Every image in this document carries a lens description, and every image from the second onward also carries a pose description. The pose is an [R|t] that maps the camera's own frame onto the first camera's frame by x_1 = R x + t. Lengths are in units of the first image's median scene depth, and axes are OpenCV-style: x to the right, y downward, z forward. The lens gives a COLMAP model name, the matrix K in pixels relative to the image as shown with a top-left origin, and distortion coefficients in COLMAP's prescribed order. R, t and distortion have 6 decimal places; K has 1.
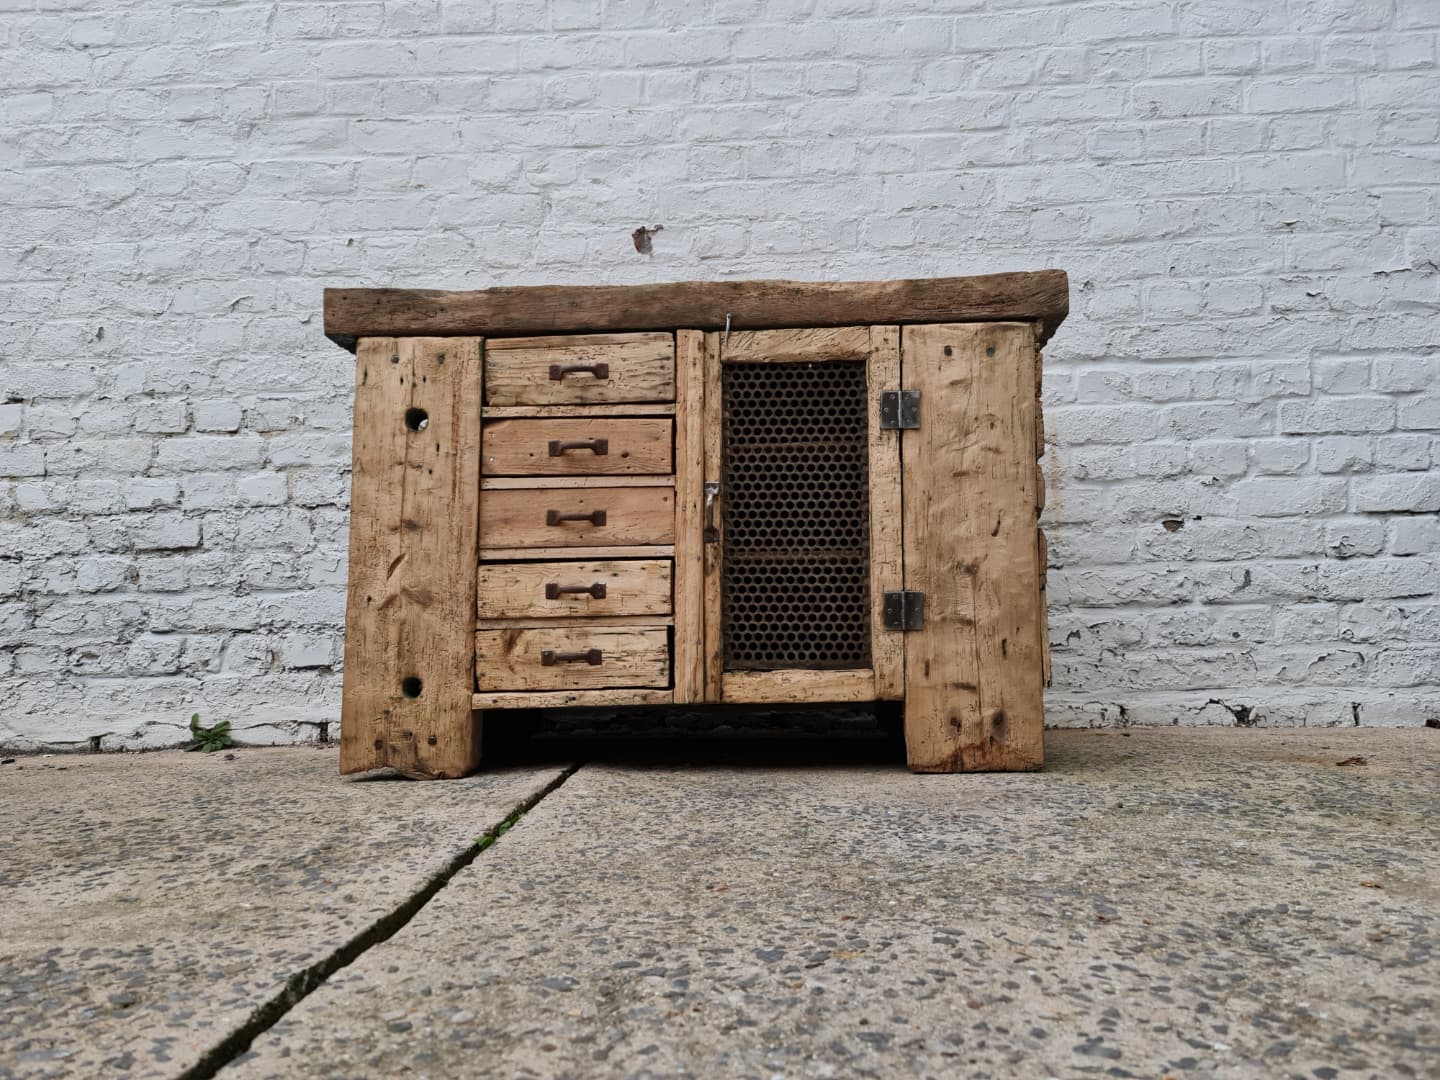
lens RADIAL K [[1050.0, 0, 720.0], [0, 1050.0, 540.0], [0, 0, 1]] dist [0.097326, -0.072924]
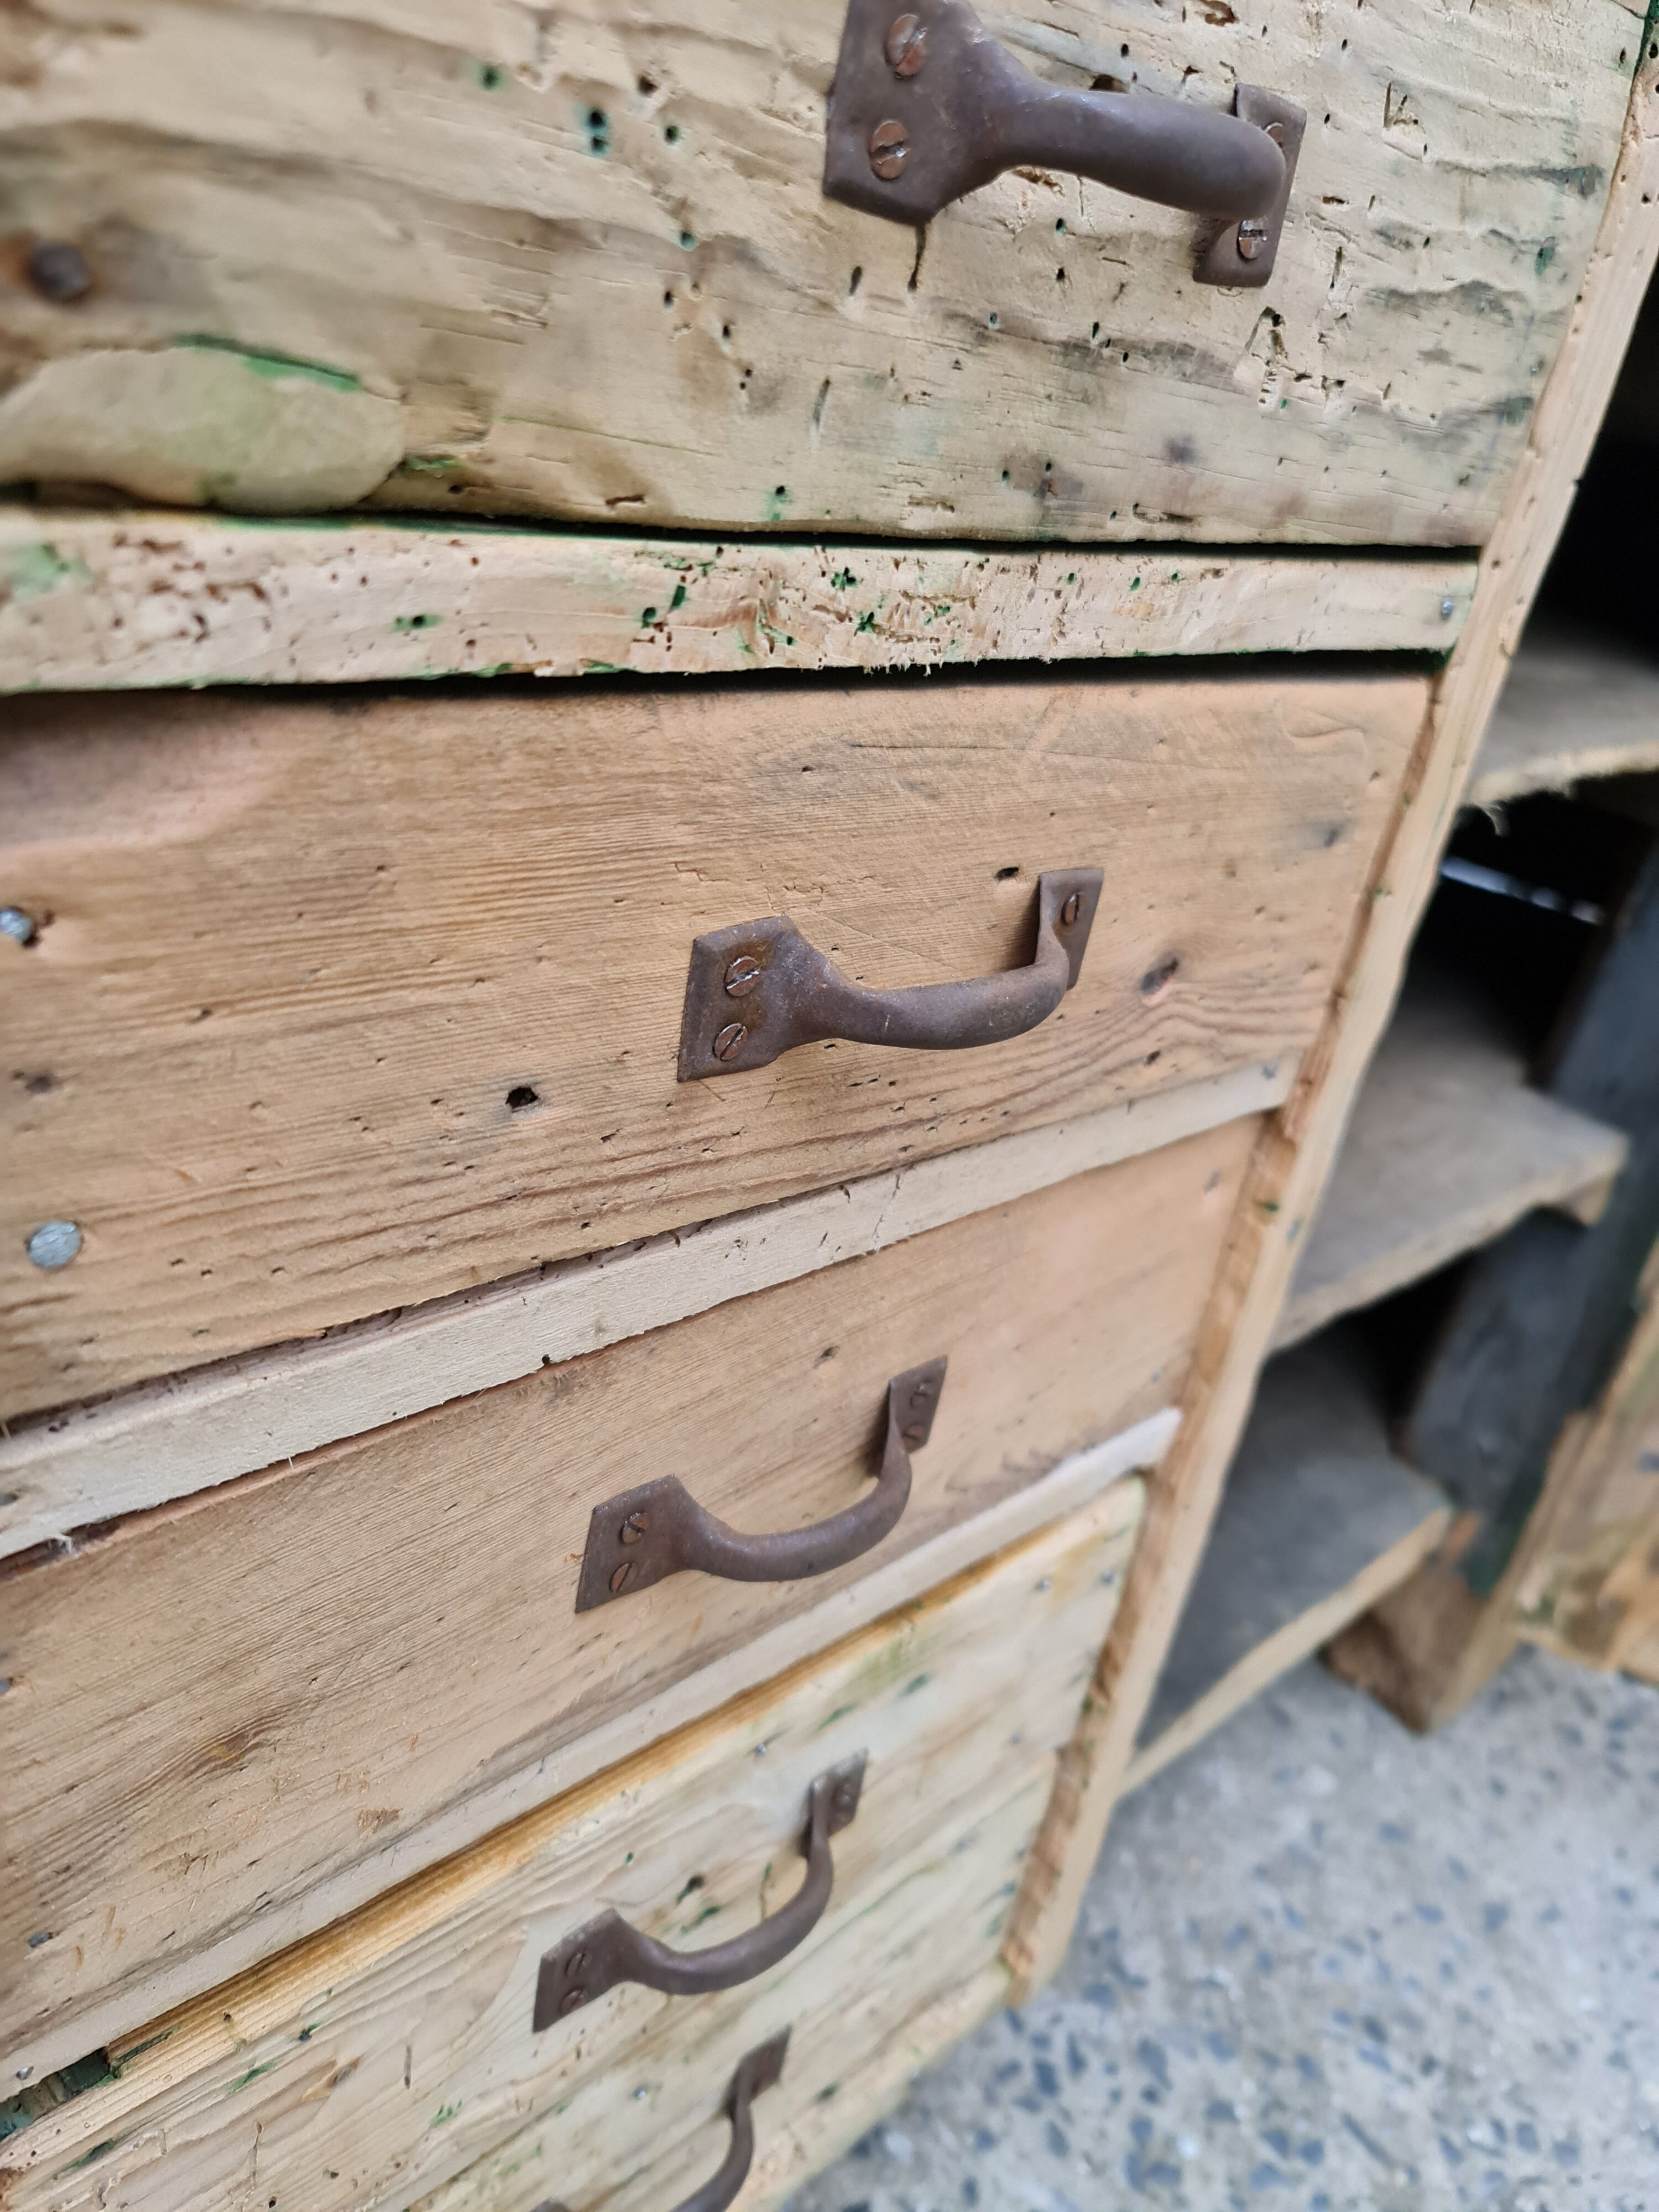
lens RADIAL K [[1725.7, 0, 882.5], [0, 1725.7, 1126.9], [0, 0, 1]] dist [0.008190, 0.000619]
pose [[0.661490, -0.225349, 0.715296, -0.264878], [-0.244004, 0.837222, 0.489410, -0.158497], [-0.709149, -0.498275, 0.498828, 0.904649]]
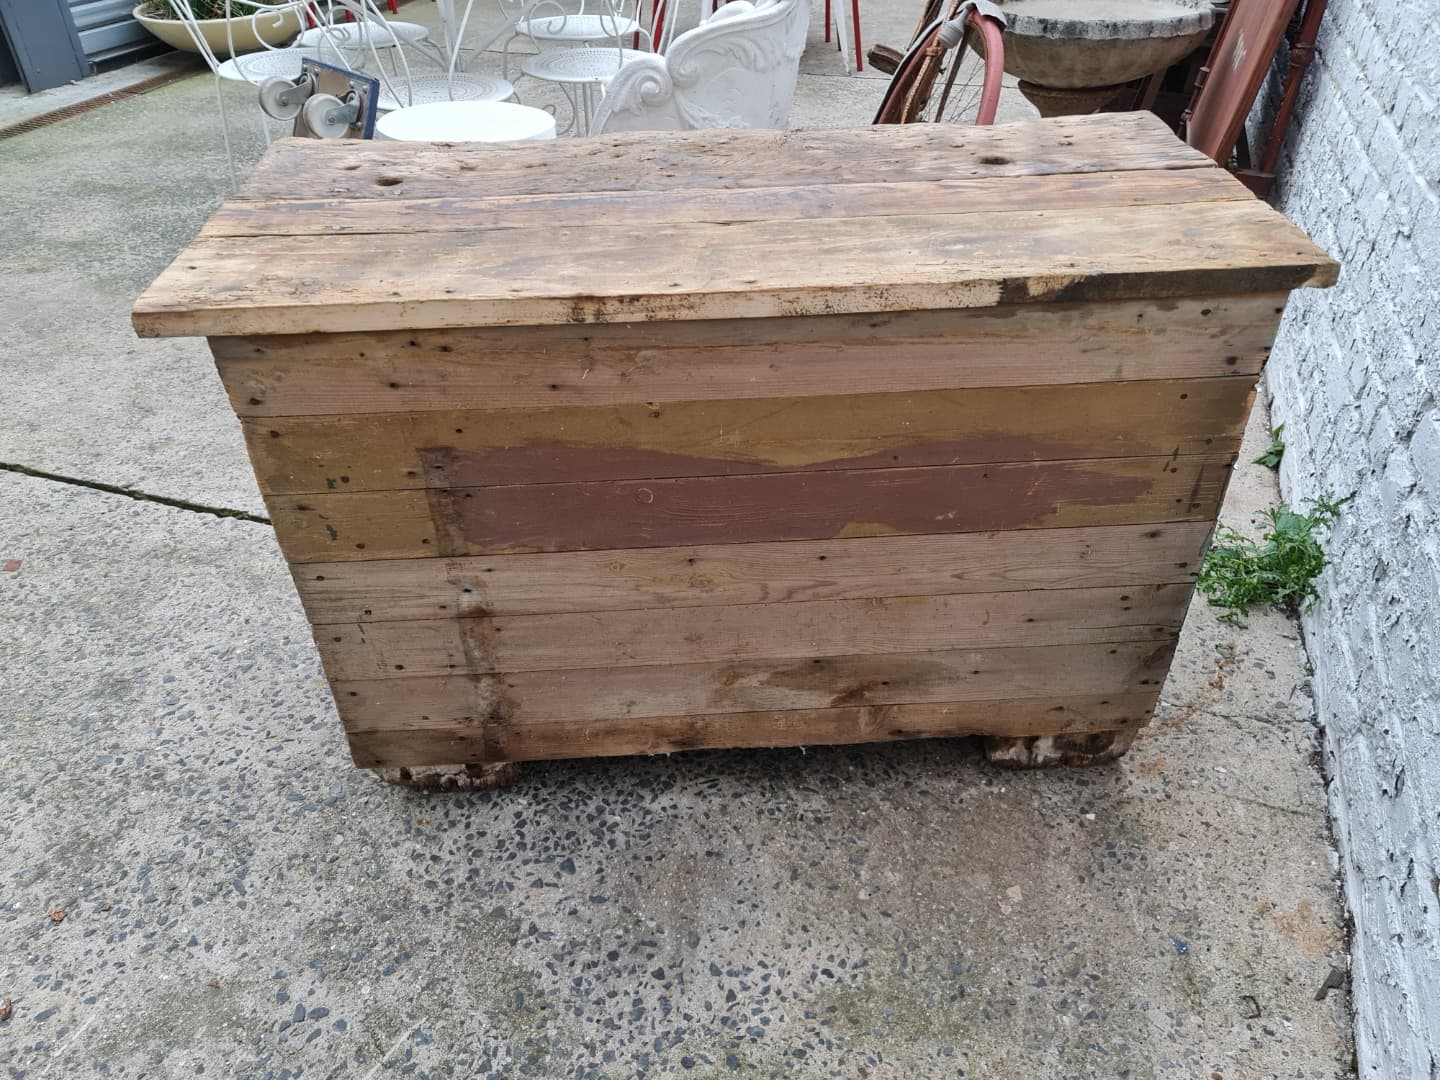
lens RADIAL K [[1033.8, 0, 720.0], [0, 1033.8, 540.0], [0, 0, 1]] dist [-0.057091, 0.134881]
pose [[-0.293050, 0.585857, -0.755575, 0.610086], [0.100928, 0.804810, 0.584888, -0.483303], [0.950755, 0.095142, -0.294979, 1.073333]]
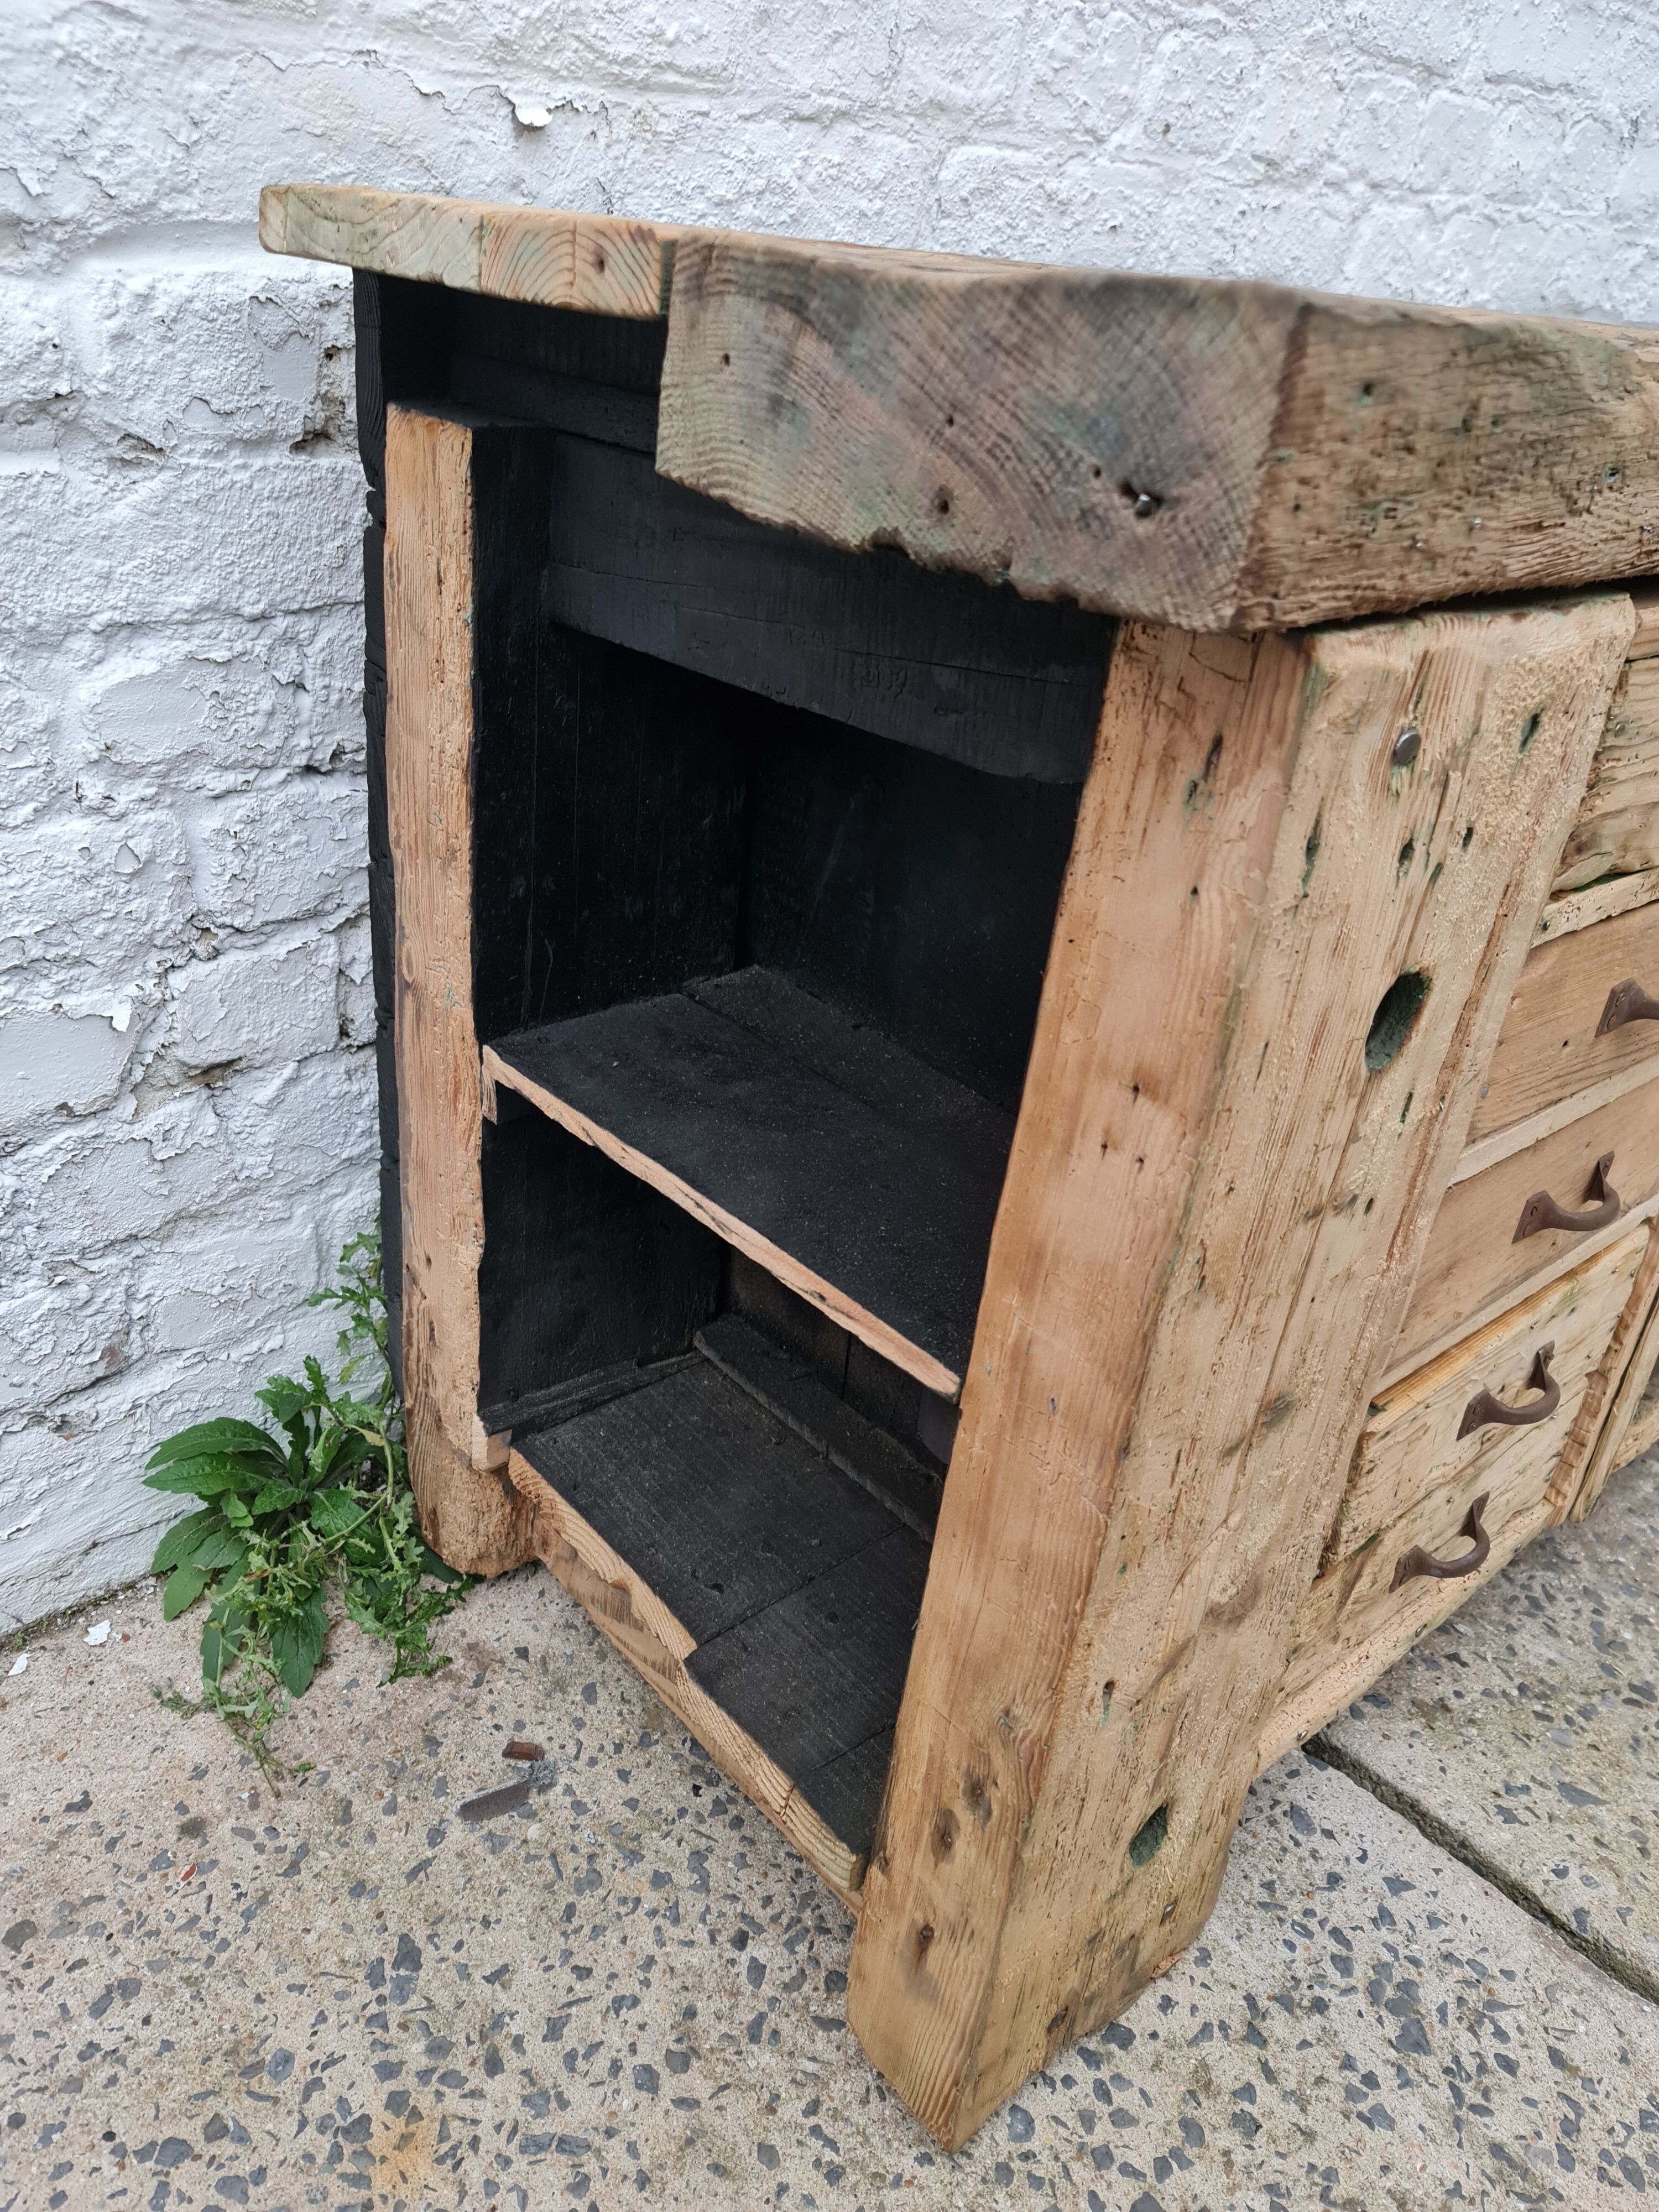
lens RADIAL K [[1648.6, 0, 838.7], [0, 1648.6, 1113.8], [0, 0, 1]] dist [0.077066, -0.084640]
pose [[0.693572, -0.263754, 0.670367, -0.606176], [-0.168422, 0.845407, 0.506875, -0.253526], [-0.700422, -0.464459, 0.541929, 0.890109]]
